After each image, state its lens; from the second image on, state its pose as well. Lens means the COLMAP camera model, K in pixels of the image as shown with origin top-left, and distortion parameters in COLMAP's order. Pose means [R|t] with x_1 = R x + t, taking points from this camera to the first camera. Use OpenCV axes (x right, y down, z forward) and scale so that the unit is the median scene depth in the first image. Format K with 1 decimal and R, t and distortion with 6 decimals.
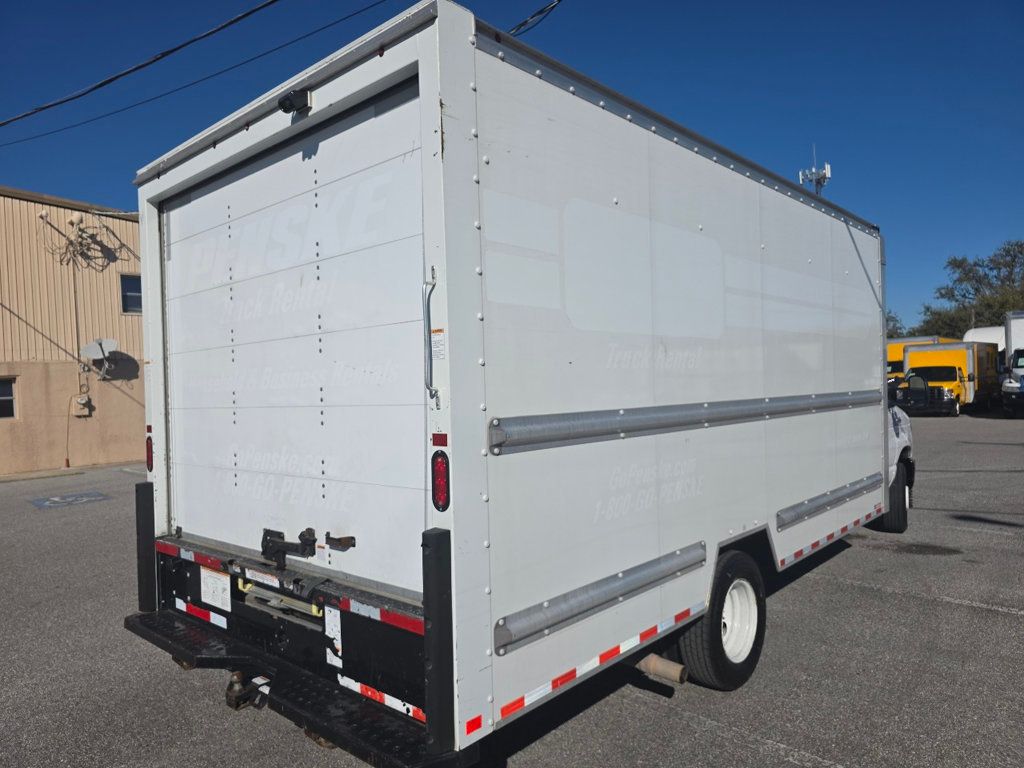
lens RADIAL K [[691.8, 0, 510.4], [0, 691.8, 393.6], [0, 0, 1]] dist [0.009301, -0.005301]
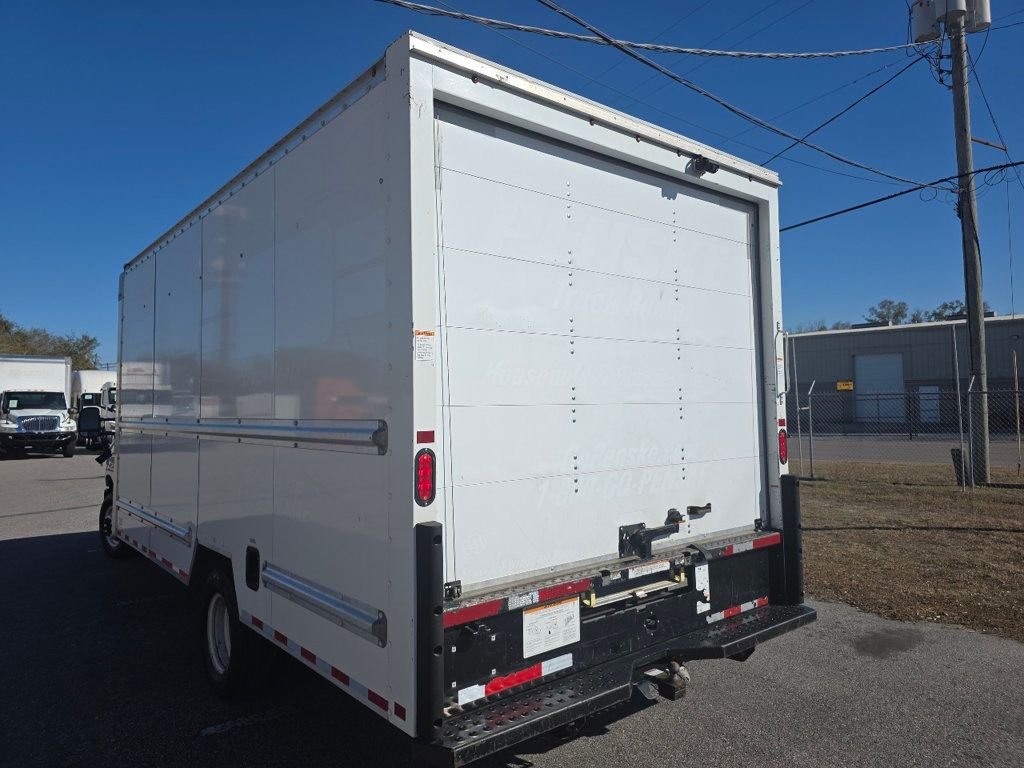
lens RADIAL K [[691.8, 0, 508.7], [0, 691.8, 376.6], [0, 0, 1]] dist [0.009301, -0.005301]
pose [[0.157386, 0.076137, 0.984598, -1.502887], [0.014890, 0.996727, -0.079455, 0.062732], [-0.987425, 0.027166, 0.155737, 1.095822]]
